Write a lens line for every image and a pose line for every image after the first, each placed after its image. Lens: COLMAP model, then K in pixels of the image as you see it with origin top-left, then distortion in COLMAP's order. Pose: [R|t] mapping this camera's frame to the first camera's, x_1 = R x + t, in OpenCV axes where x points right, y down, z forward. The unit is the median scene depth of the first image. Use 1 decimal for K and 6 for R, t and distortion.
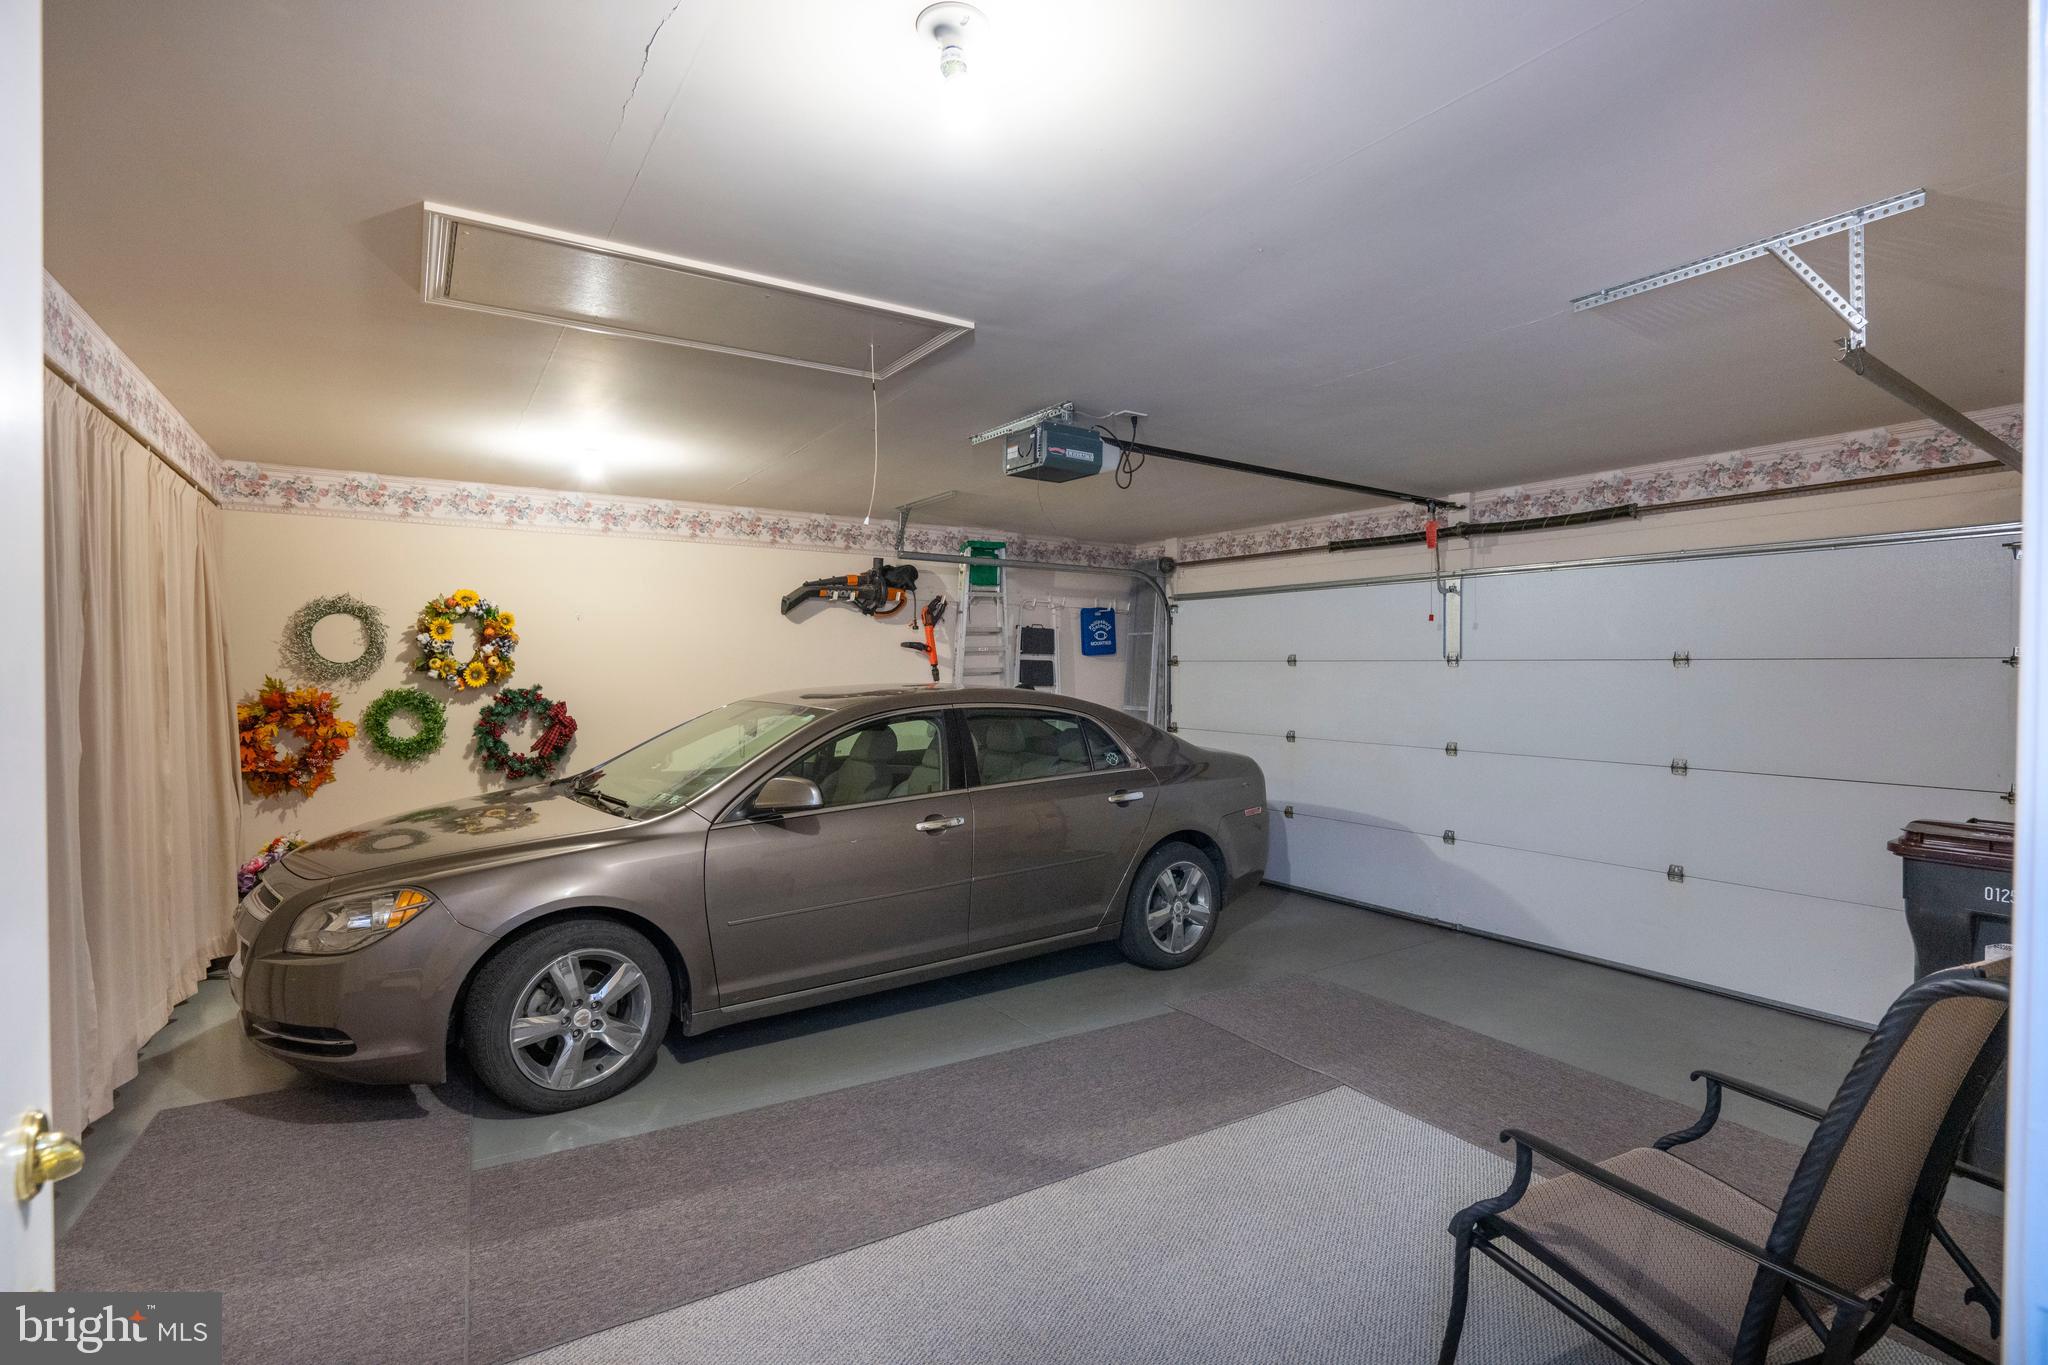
lens RADIAL K [[947.7, 0, 1016.9], [0, 947.7, 681.5], [0, 0, 1]] dist [-0.058800, 0.022211]
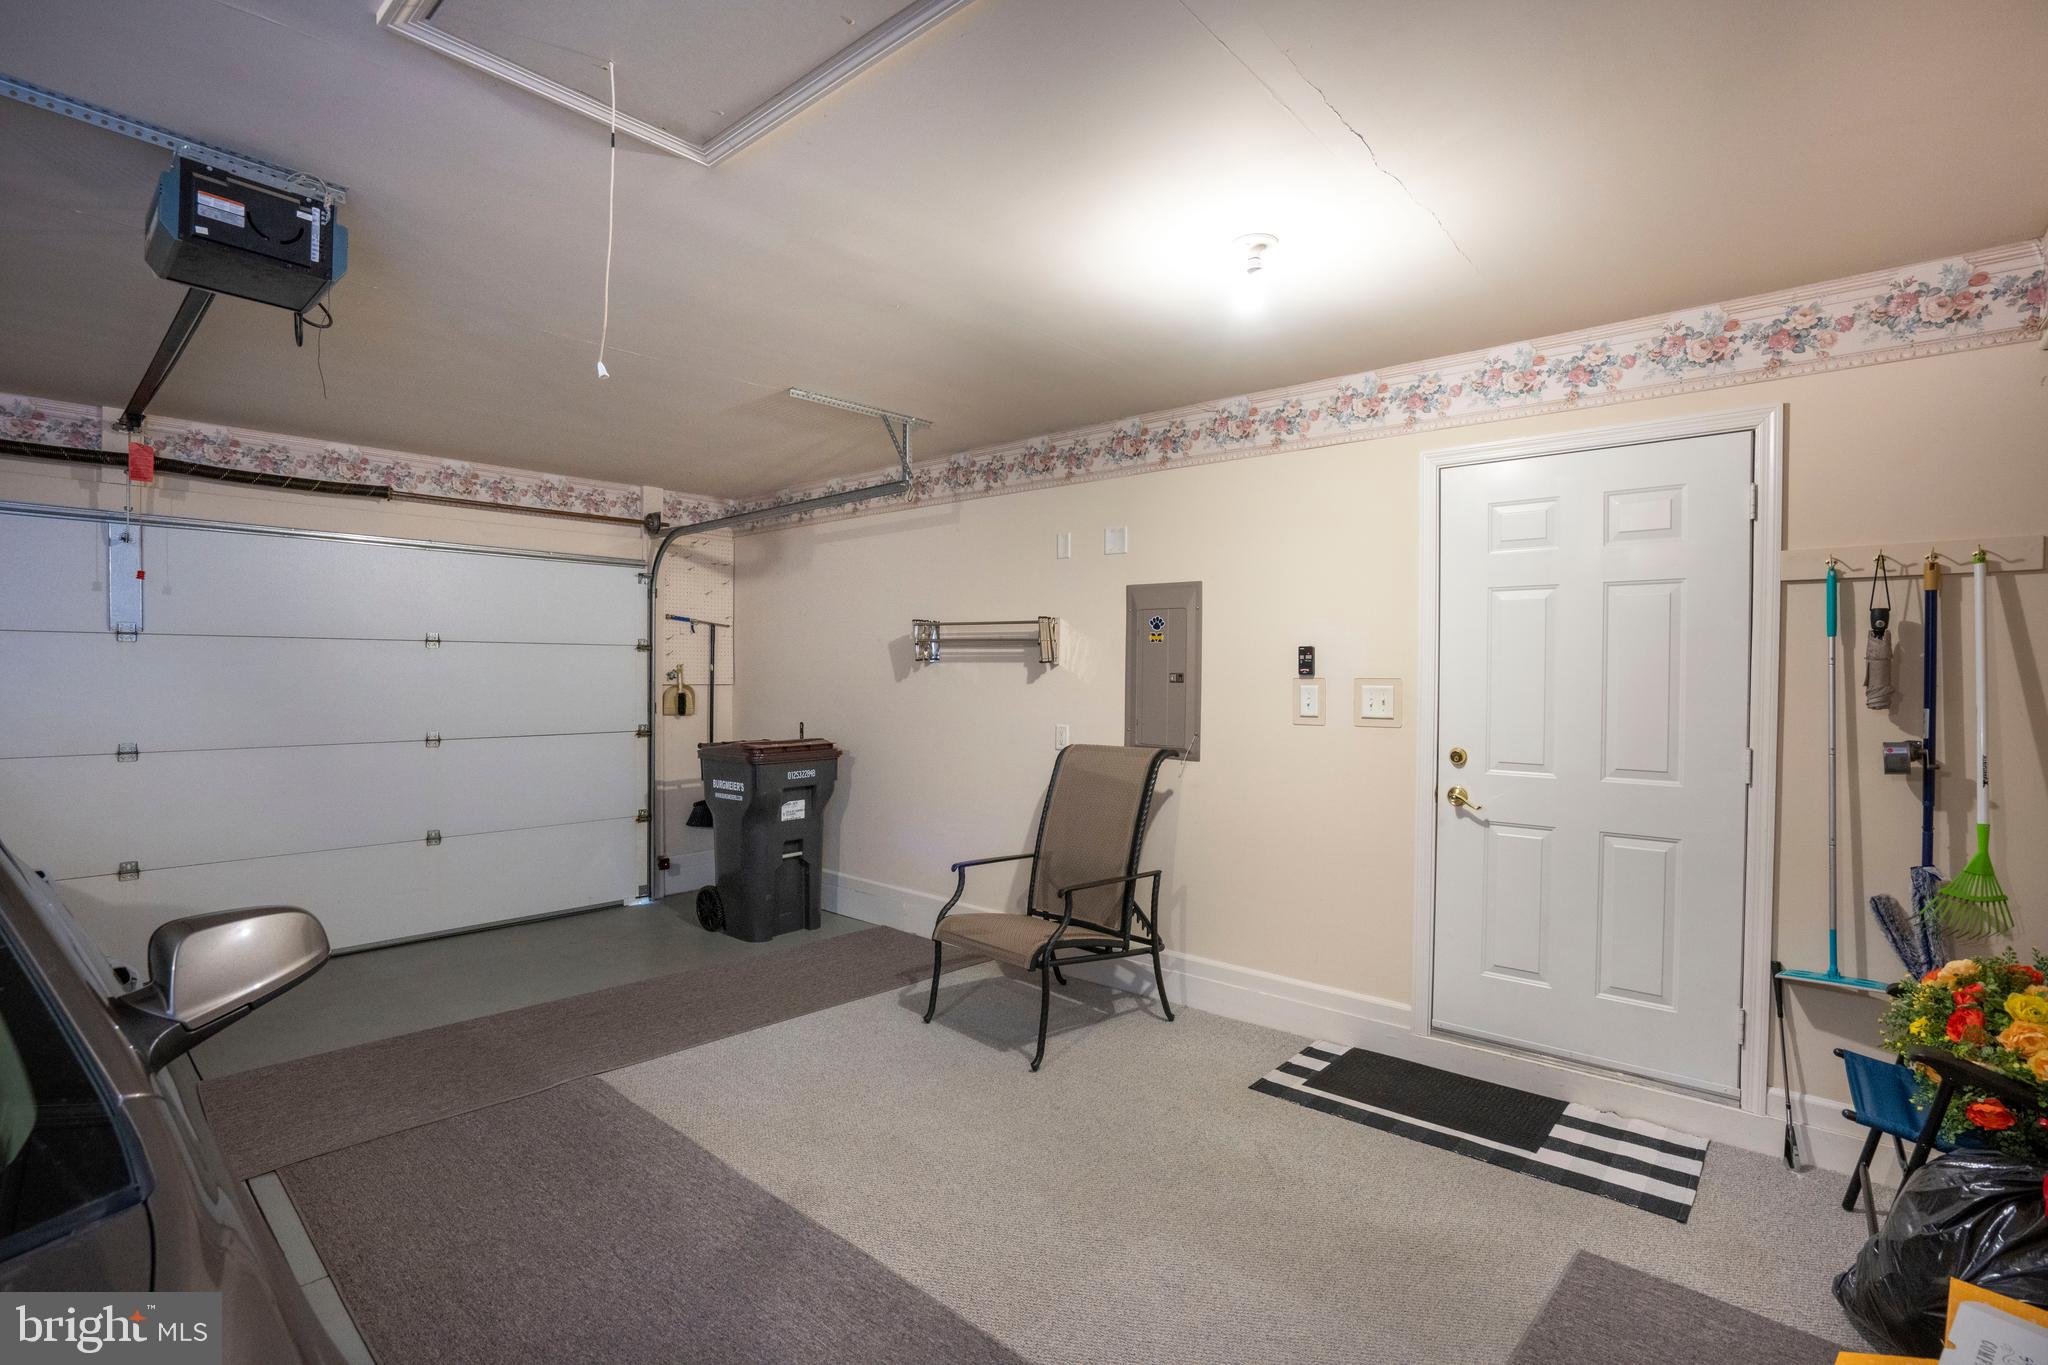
lens RADIAL K [[947.7, 0, 1015.5], [0, 947.7, 677.5], [0, 0, 1]] dist [-0.058800, 0.022211]
pose [[-0.255325, -0.010894, 0.966794, -0.501179], [0.005656, 0.999903, 0.012761, 0.008862], [-0.966839, 0.008727, -0.255239, 0.602543]]
